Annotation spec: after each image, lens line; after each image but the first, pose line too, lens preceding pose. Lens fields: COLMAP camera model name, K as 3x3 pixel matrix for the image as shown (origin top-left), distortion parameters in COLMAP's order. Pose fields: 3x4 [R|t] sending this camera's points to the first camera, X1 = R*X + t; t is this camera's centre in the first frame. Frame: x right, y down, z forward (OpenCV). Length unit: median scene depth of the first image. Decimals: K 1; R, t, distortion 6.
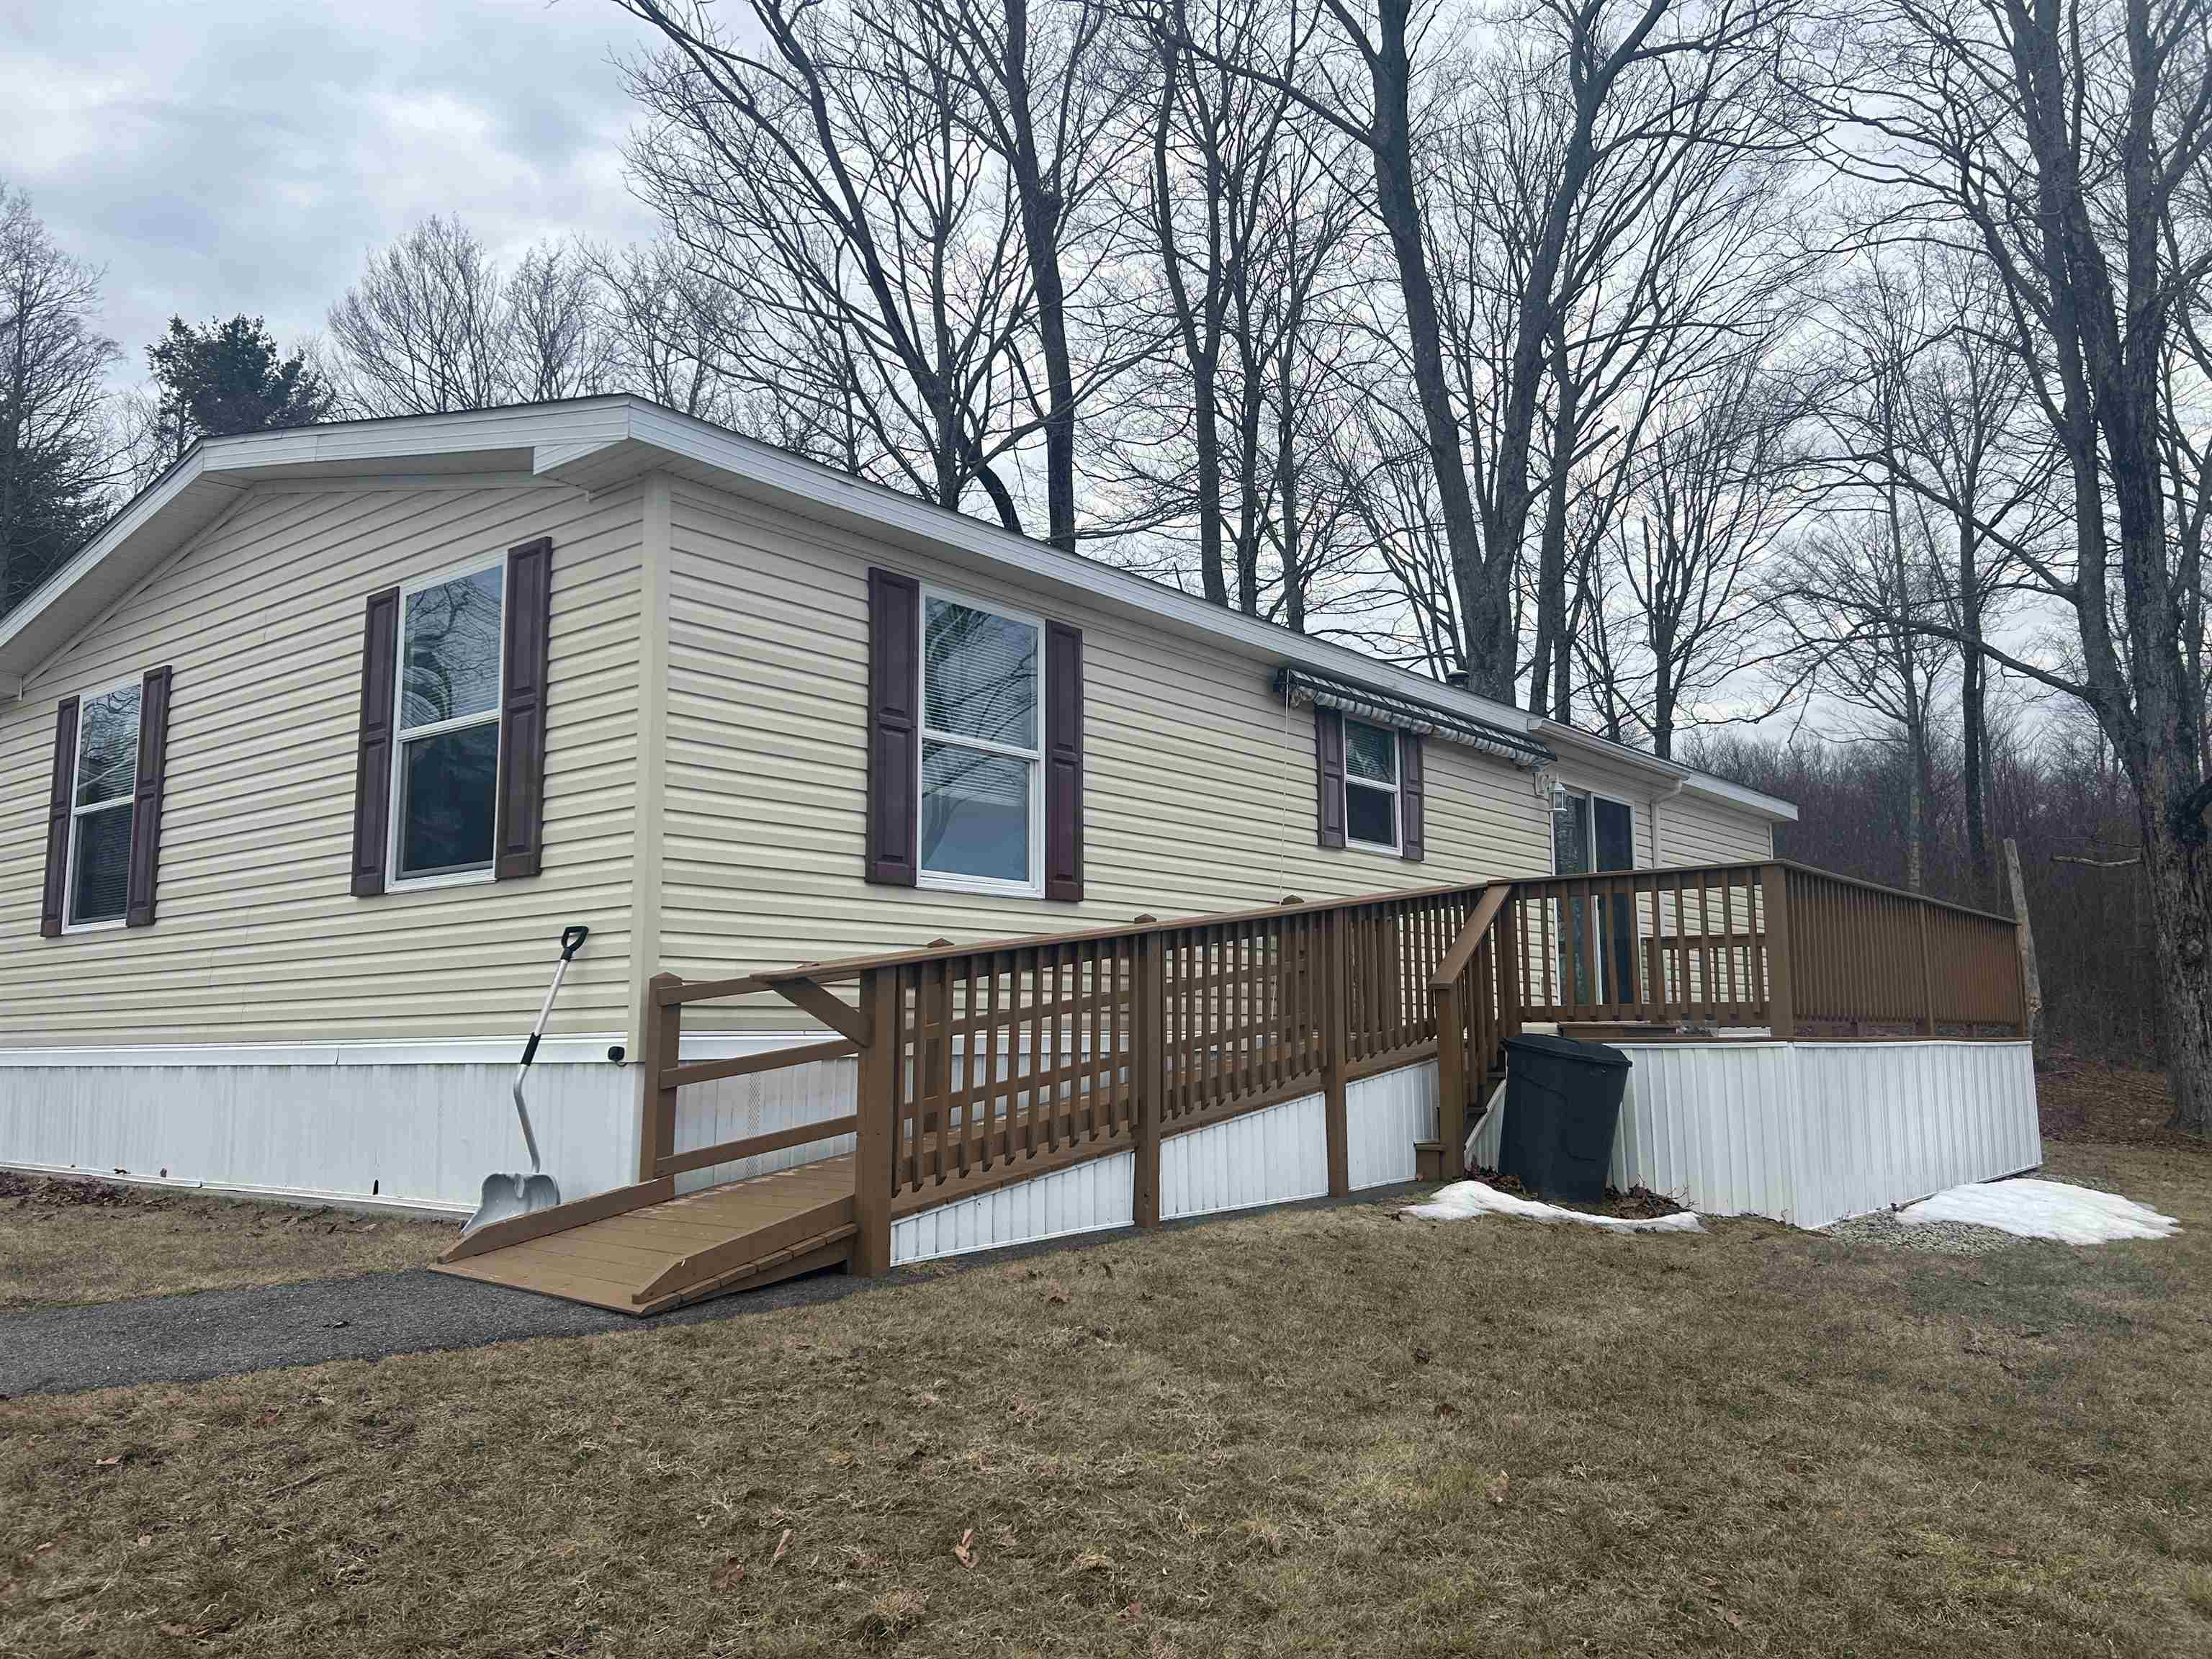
lens RADIAL K [[1660.8, 0, 1113.7], [0, 1660.8, 837.8], [0, 0, 1]] dist [0.050437, -0.048156]
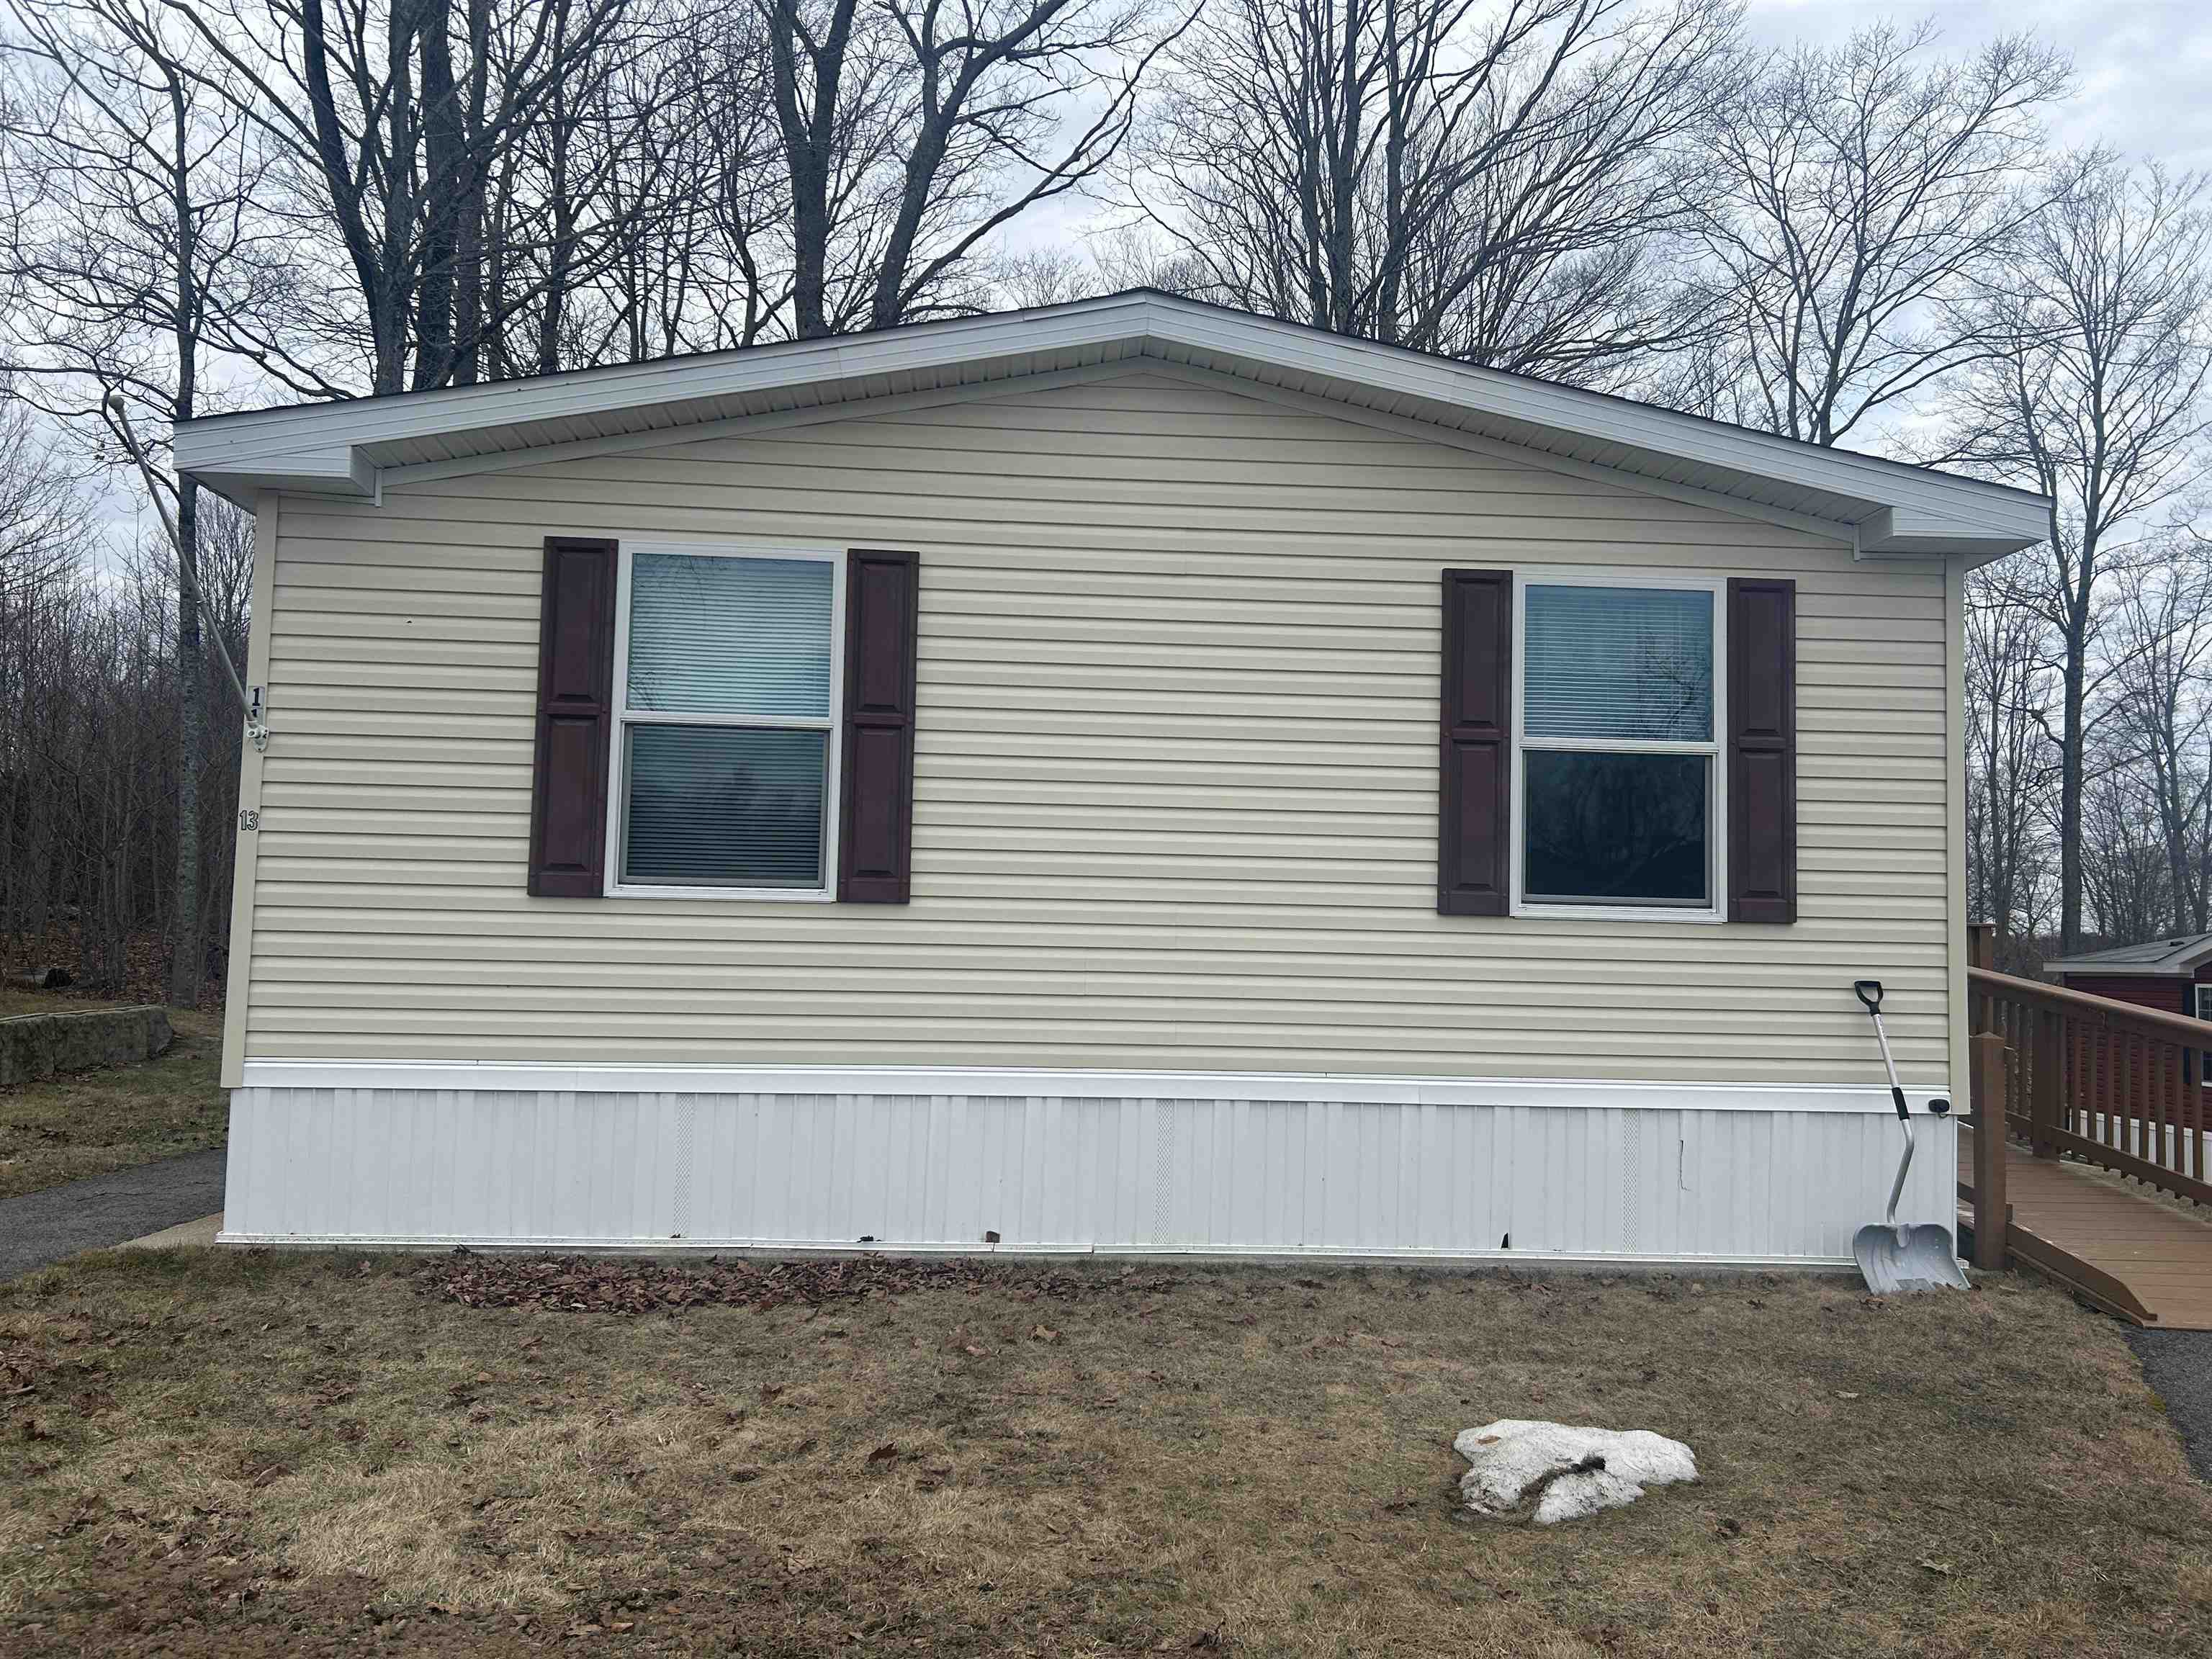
lens RADIAL K [[1660.8, 0, 1099.7], [0, 1660.8, 841.1], [0, 0, 1]] dist [0.050437, -0.048156]
pose [[0.747459, 0.072100, 0.660384, -1.157792], [-0.109623, 0.993851, 0.015569, 0.003405], [-0.655201, -0.084030, 0.750767, 0.460717]]
